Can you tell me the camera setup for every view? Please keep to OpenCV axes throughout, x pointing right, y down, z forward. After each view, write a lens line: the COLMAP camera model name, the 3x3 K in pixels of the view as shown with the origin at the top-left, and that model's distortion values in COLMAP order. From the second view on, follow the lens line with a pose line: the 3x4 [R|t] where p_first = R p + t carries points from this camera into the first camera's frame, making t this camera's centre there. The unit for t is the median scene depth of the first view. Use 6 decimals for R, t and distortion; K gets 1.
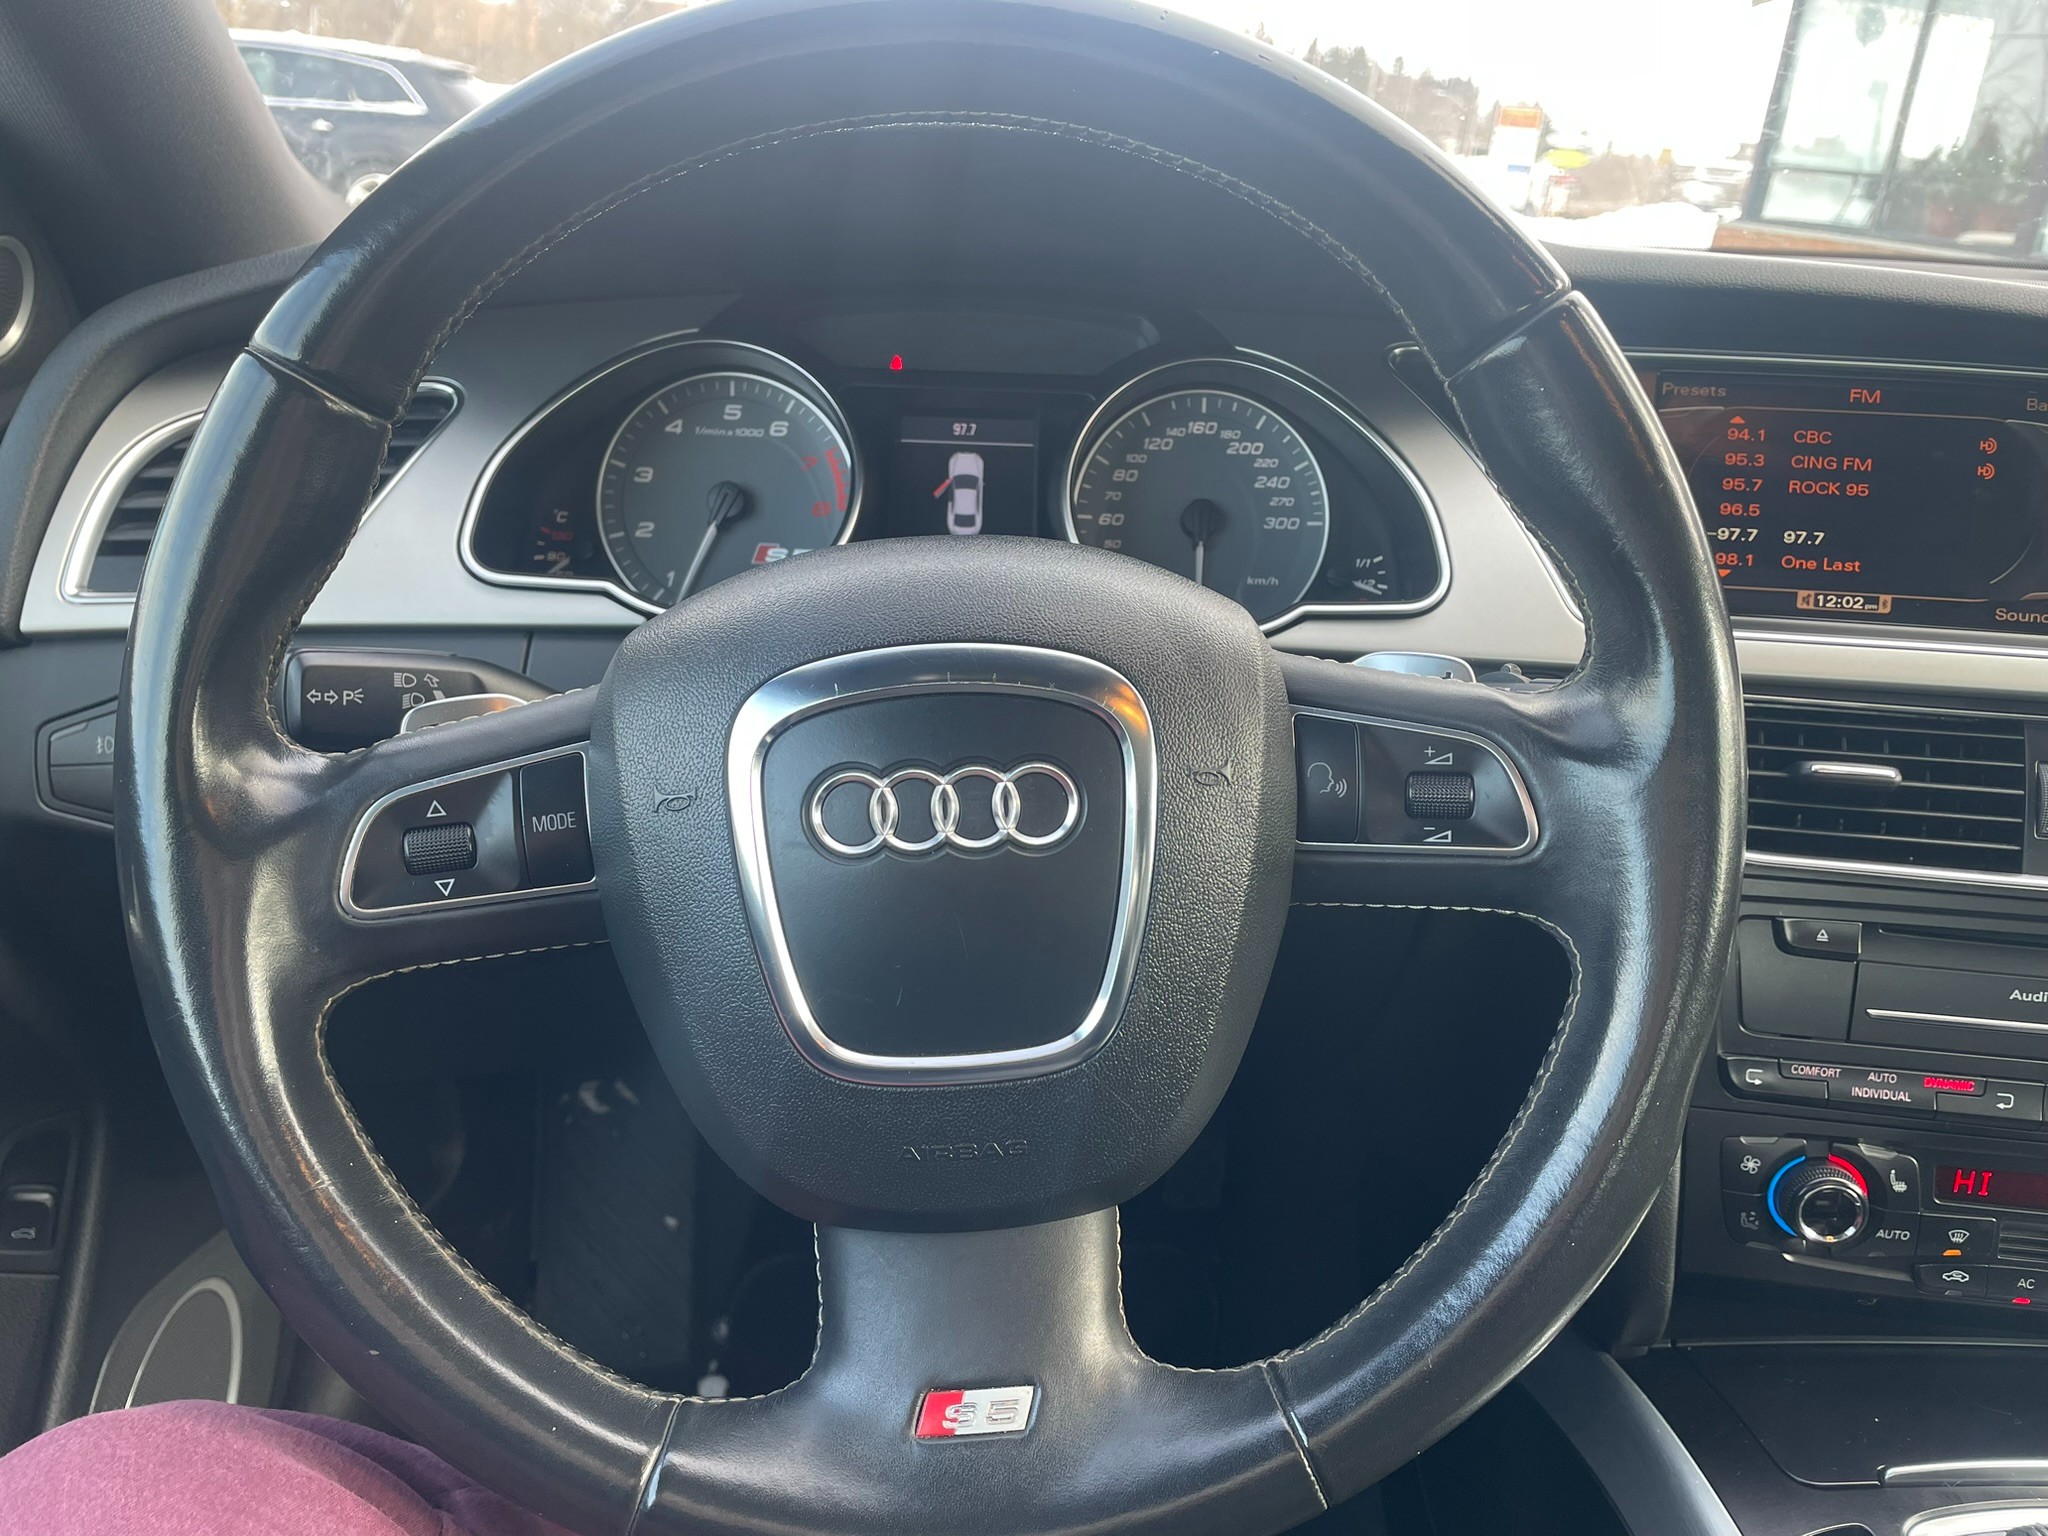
lens RADIAL K [[1557.4, 0, 1016.9], [0, 1557.4, 770.7], [0, 0, 1]] dist [0.079645, -0.099721]
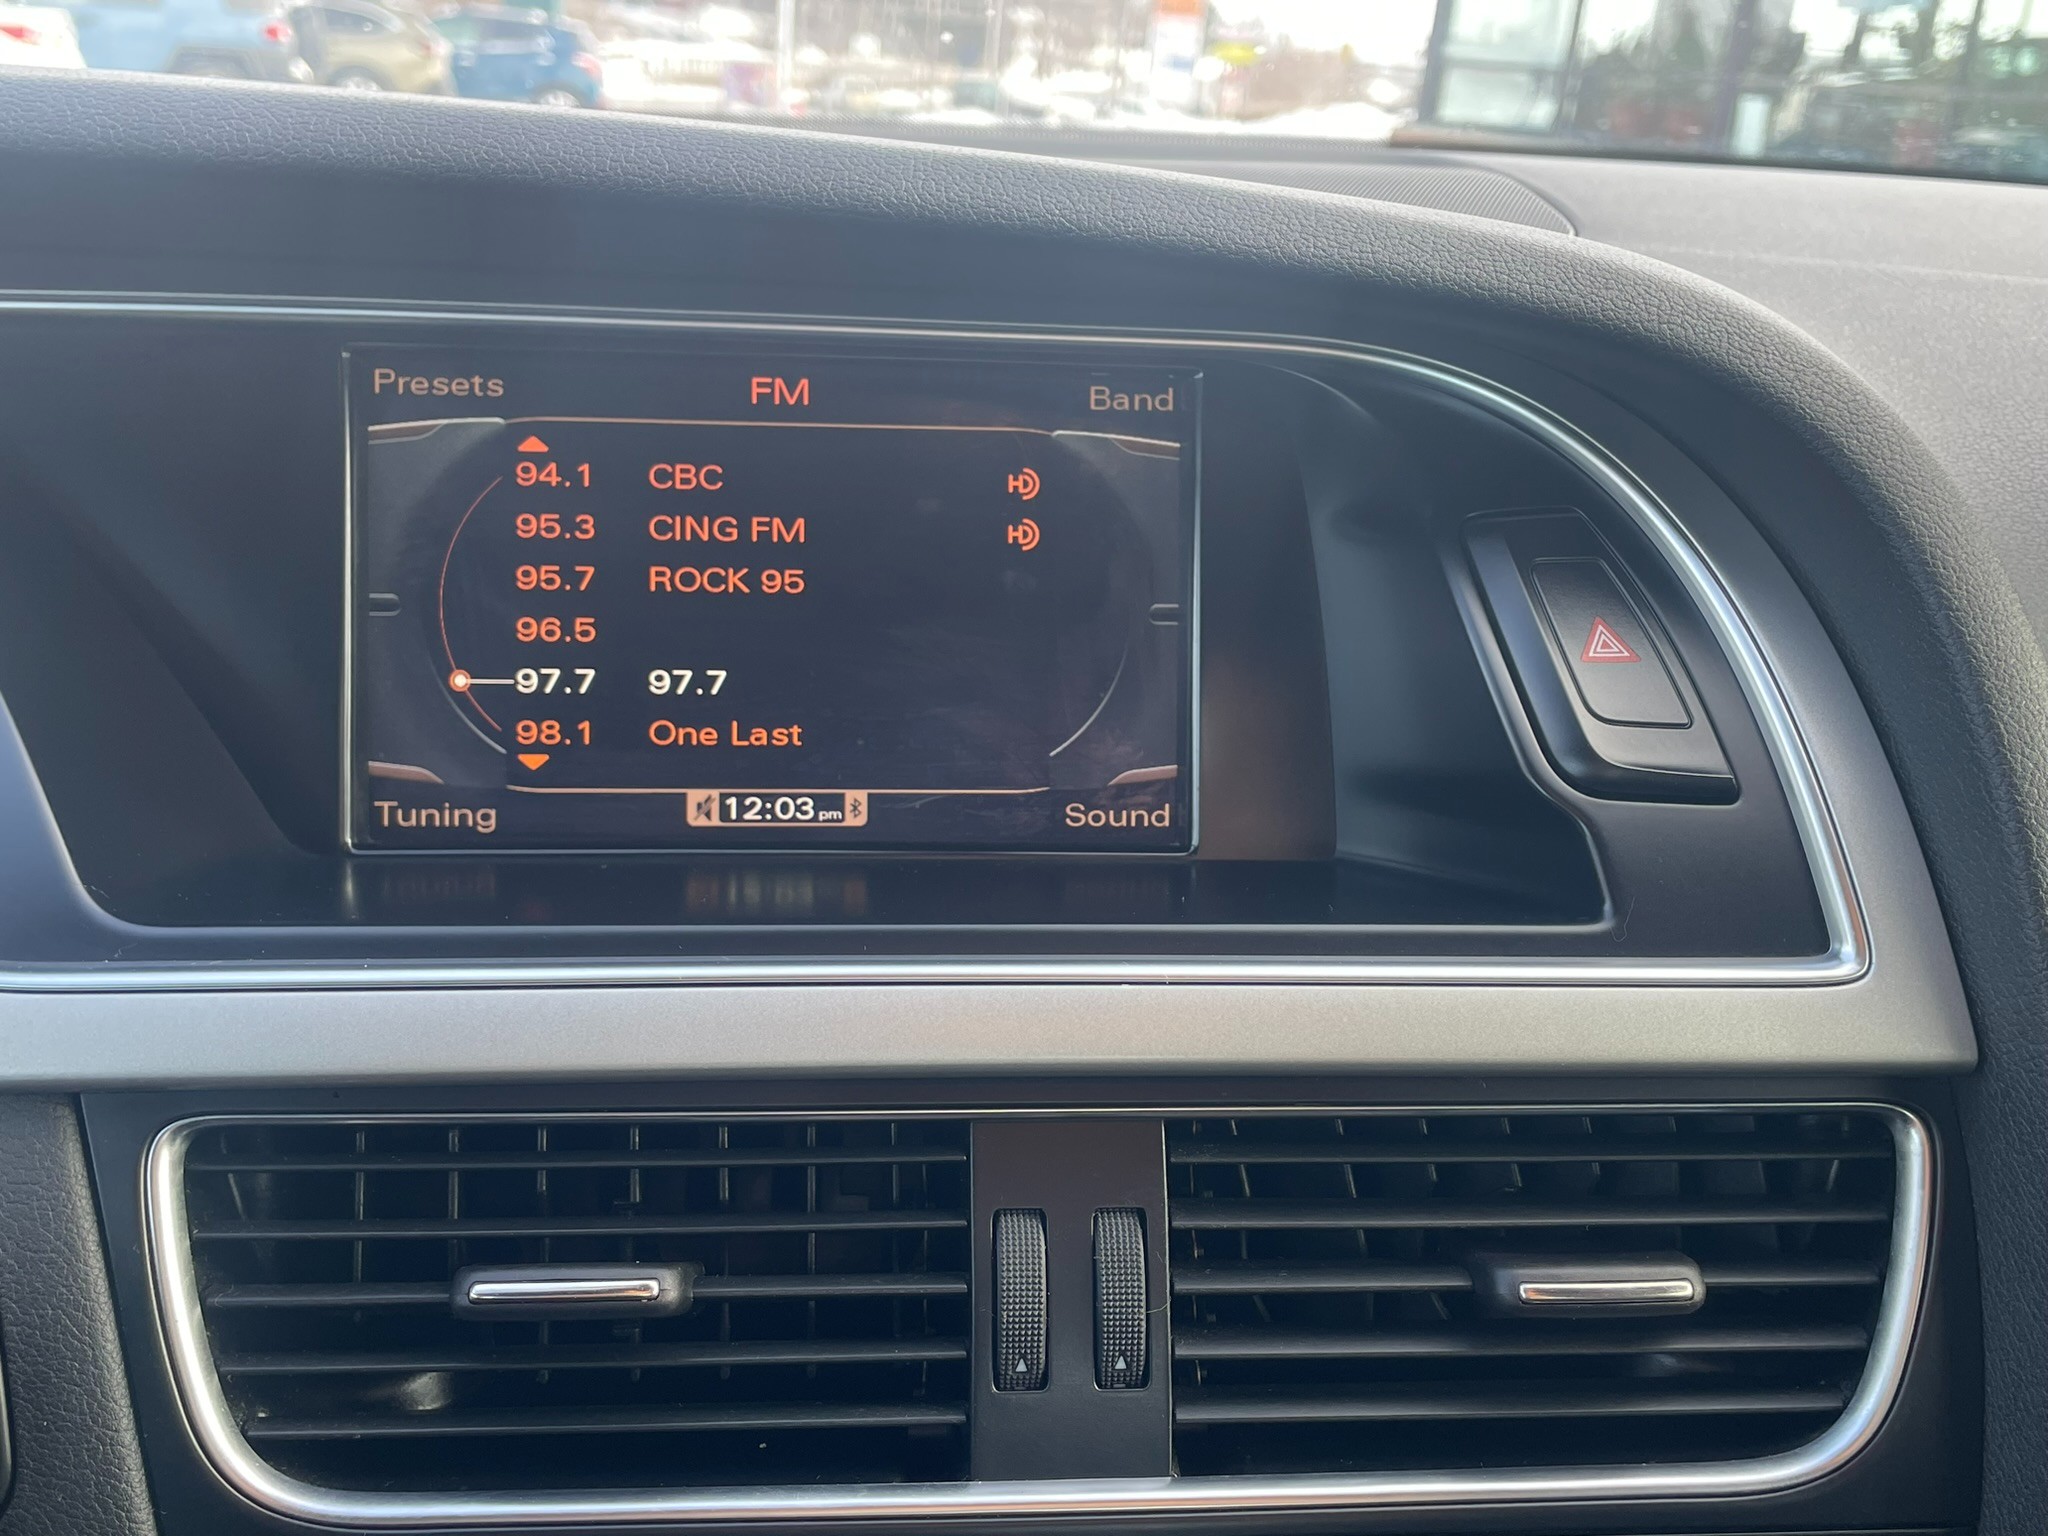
lens RADIAL K [[1866.7, 0, 1026.0], [0, 1866.7, 767.9], [0, 0, 1]] dist [0.048075, 0.000000]
pose [[0.978642, -0.068601, 0.193789, 0.486264], [0.069702, 0.997567, 0.001139, -0.114358], [-0.193395, 0.012393, 0.981043, 0.413027]]
